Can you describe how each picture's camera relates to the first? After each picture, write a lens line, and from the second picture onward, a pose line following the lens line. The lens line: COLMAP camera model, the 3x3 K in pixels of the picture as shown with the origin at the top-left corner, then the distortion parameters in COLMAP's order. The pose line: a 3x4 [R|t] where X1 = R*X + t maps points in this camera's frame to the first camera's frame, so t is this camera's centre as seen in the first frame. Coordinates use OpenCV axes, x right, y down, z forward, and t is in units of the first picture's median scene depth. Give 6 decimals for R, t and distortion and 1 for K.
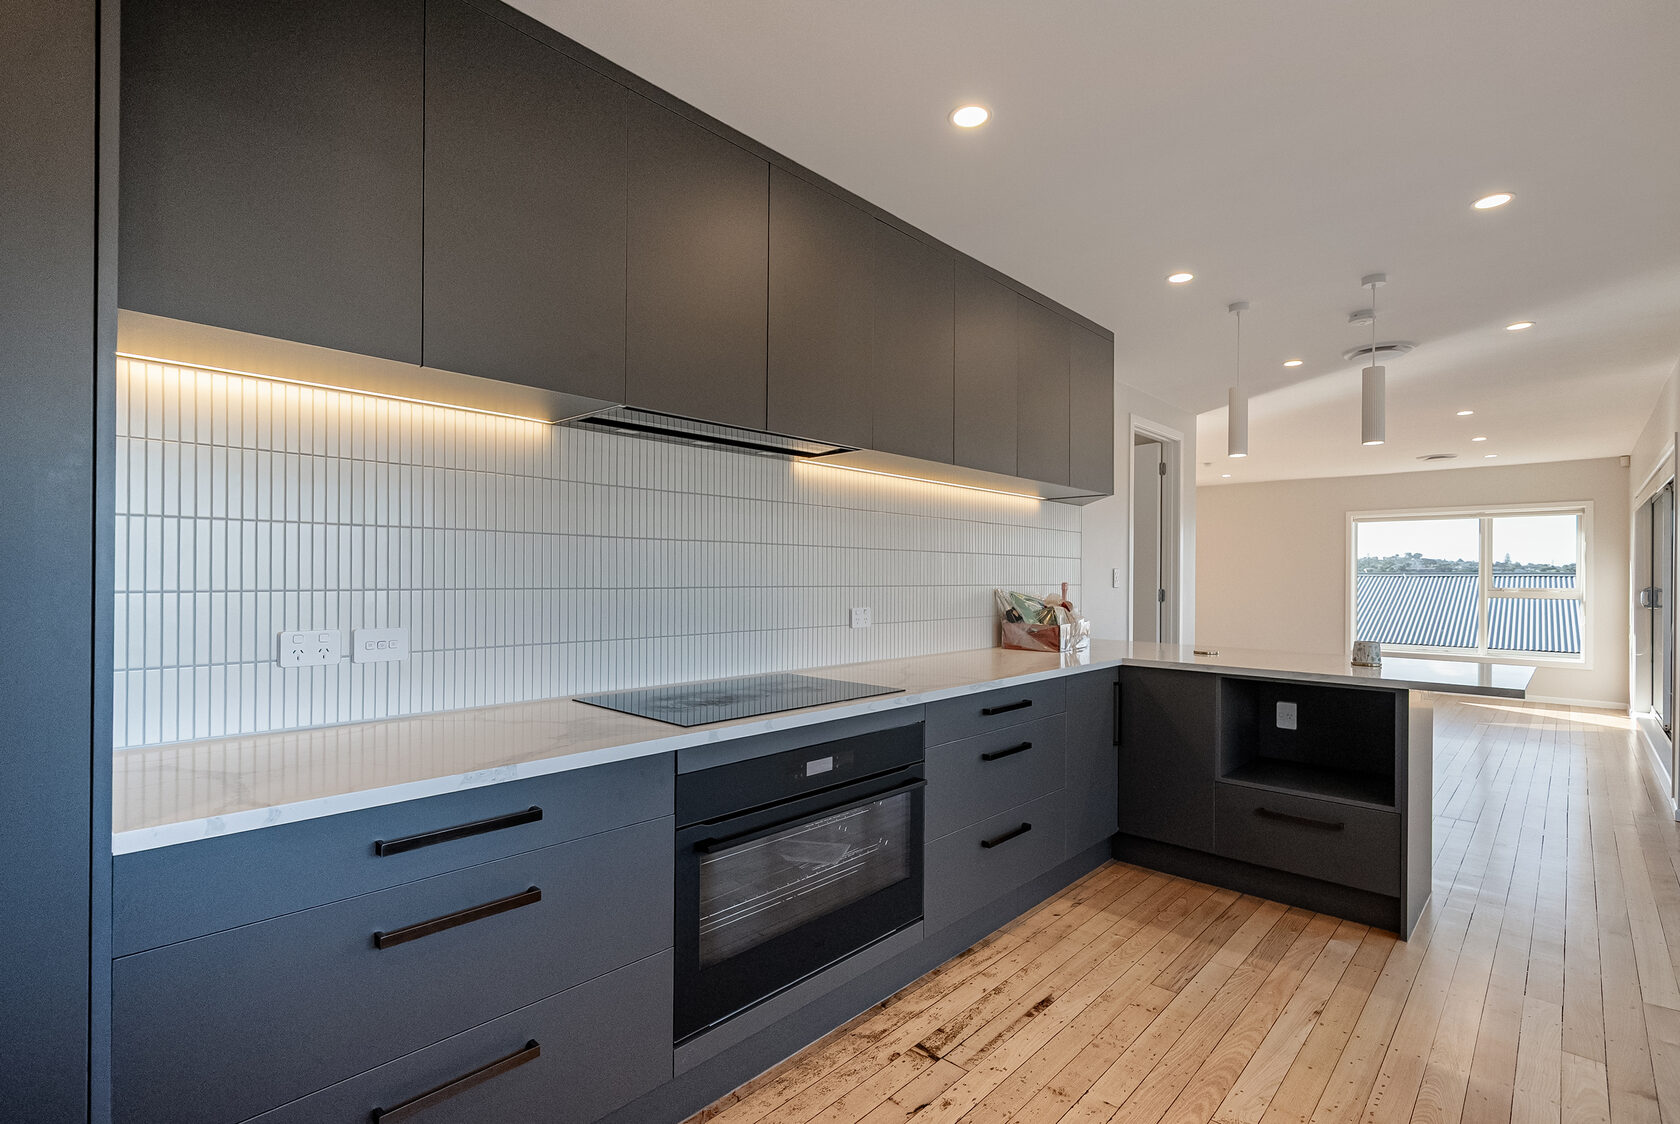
lens RADIAL K [[779.0, 0, 841.3], [0, 779.0, 569.5], [0, 0, 1]] dist [0.003394, 0.000628]
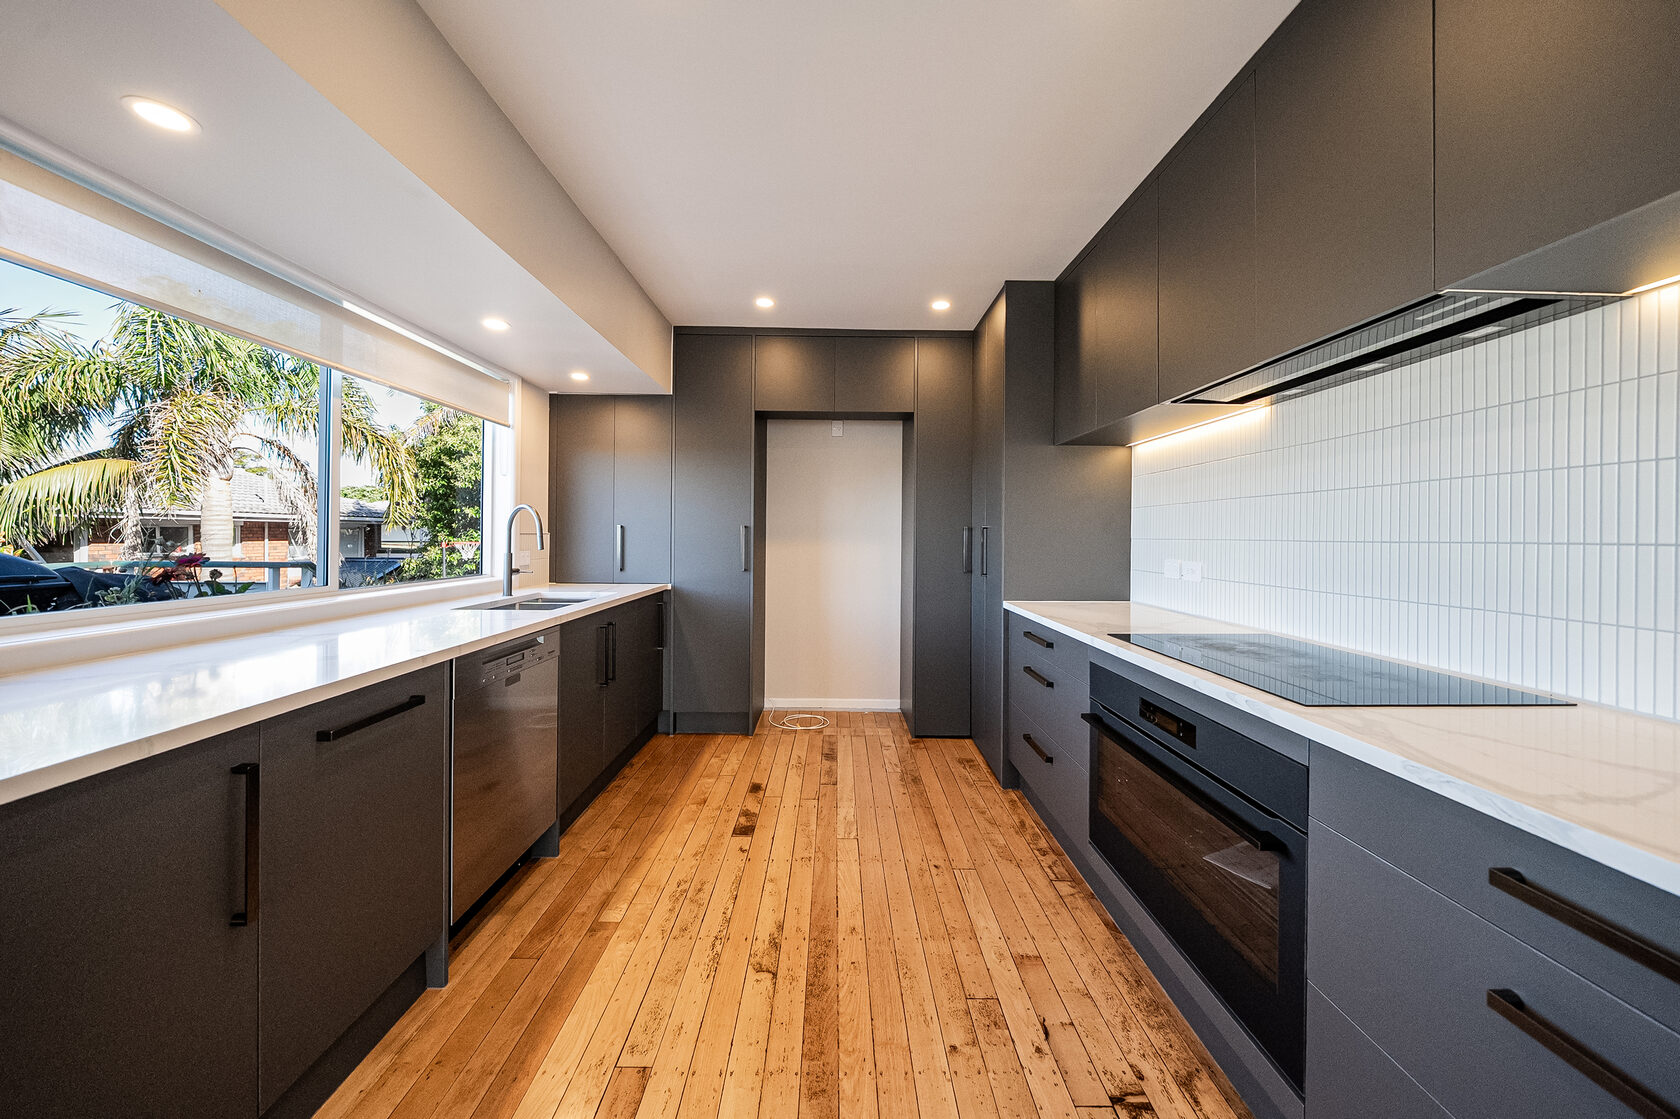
lens RADIAL K [[596.1, 0, 841.4], [0, 596.1, 535.9], [0, 0, 1]] dist [-0.002334, -0.000405]
pose [[-0.721421, -0.012180, -0.692389, 0.733876], [-0.006697, 0.999921, -0.010612, 0.031456], [0.692464, -0.003019, -0.721446, 1.185688]]
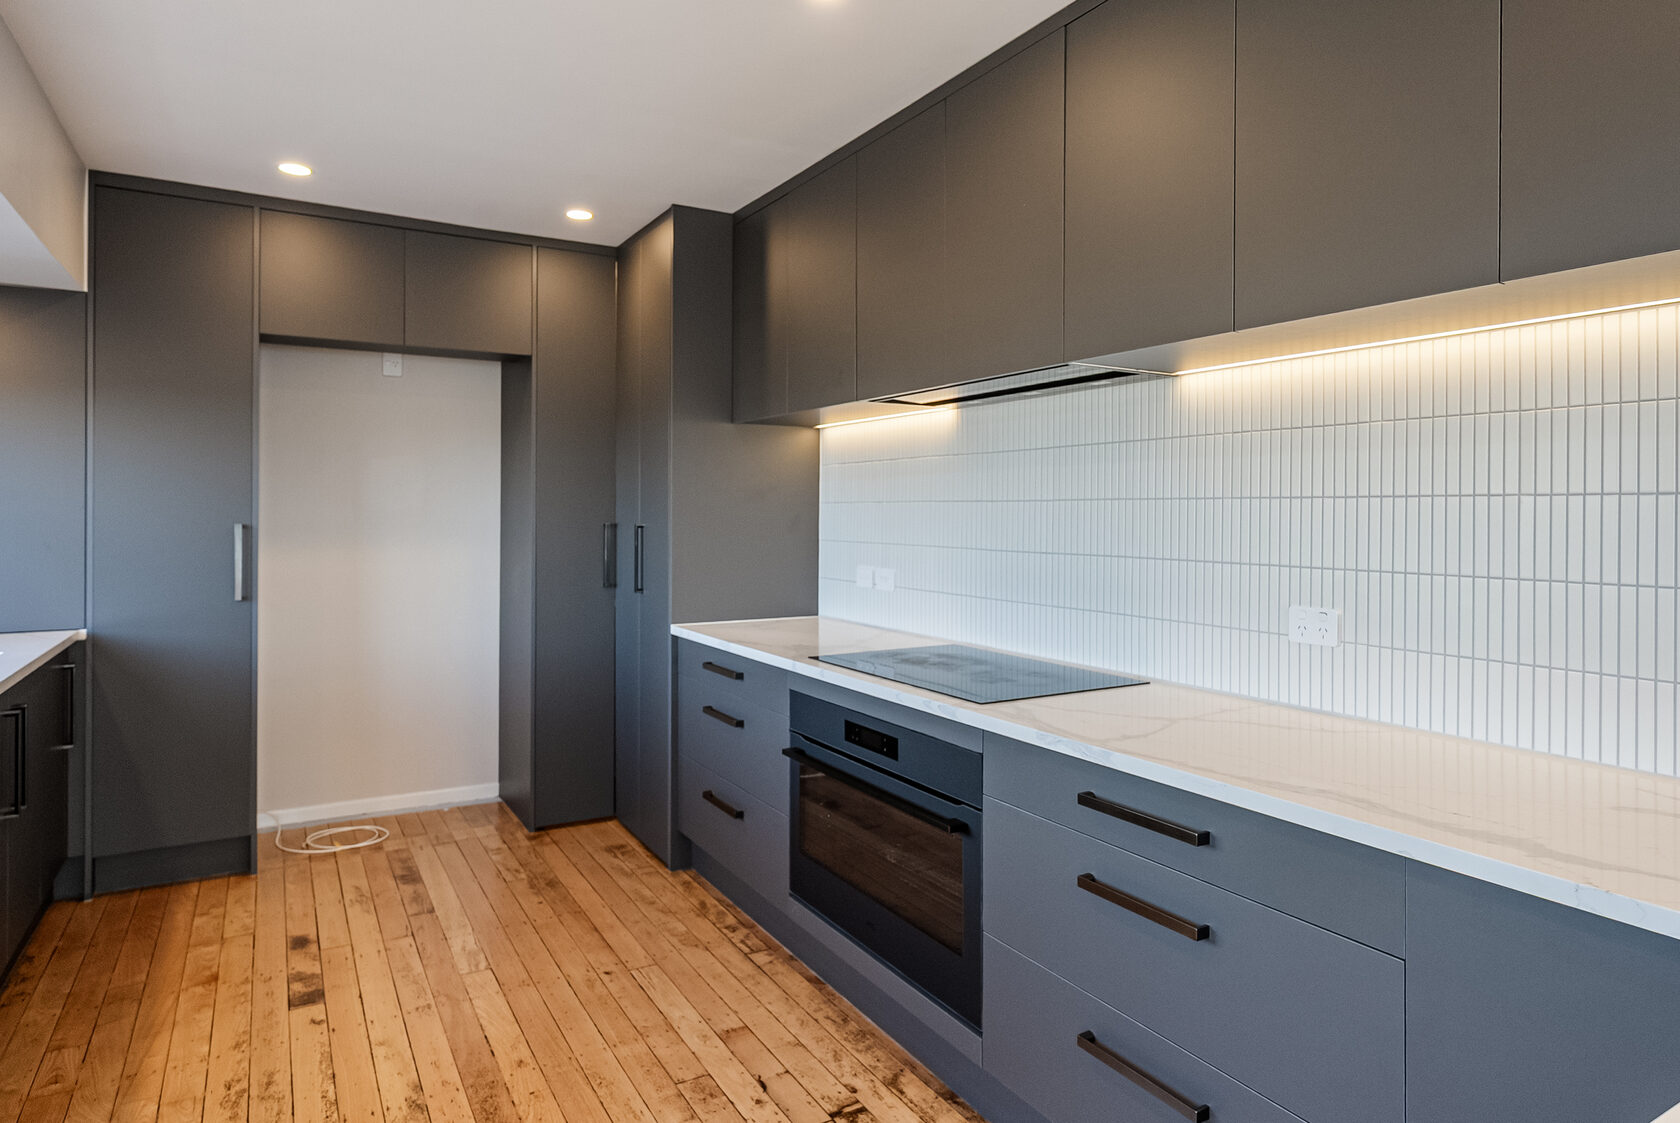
lens RADIAL K [[1003.6, 0, 853.7], [0, 1003.6, 516.0], [0, 0, 1]] dist [0.018576, -0.000842]
pose [[-0.281541, -0.003754, -0.959542, 1.101481], [0.002737, 0.999985, -0.004715, -0.015788], [0.959545, -0.003954, -0.281527, 1.255720]]
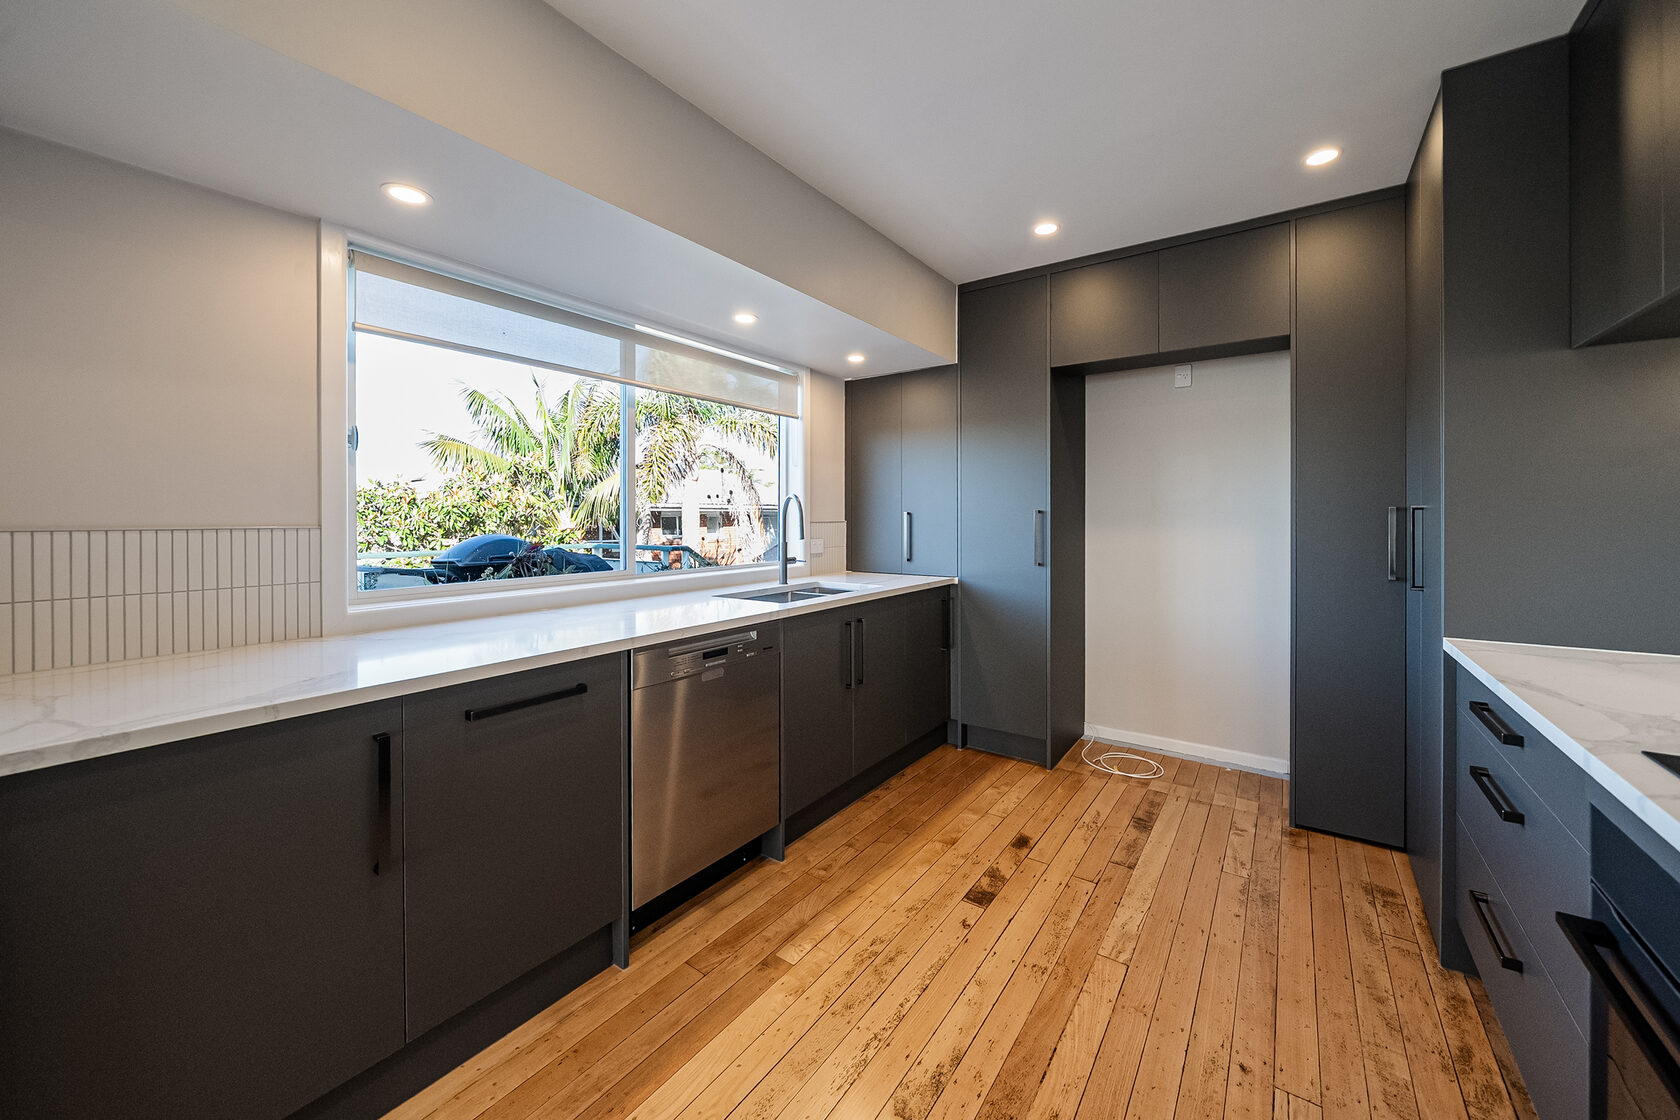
lens RADIAL K [[623.2, 0, 862.9], [0, 623.2, 521.9], [0, 0, 1]] dist [-0.003740, -0.000357]
pose [[-0.988185, -0.004418, -0.153200, 0.400156], [-0.004017, 0.999988, -0.002927, 0.018034], [0.153211, -0.002277, -0.988191, 1.141813]]
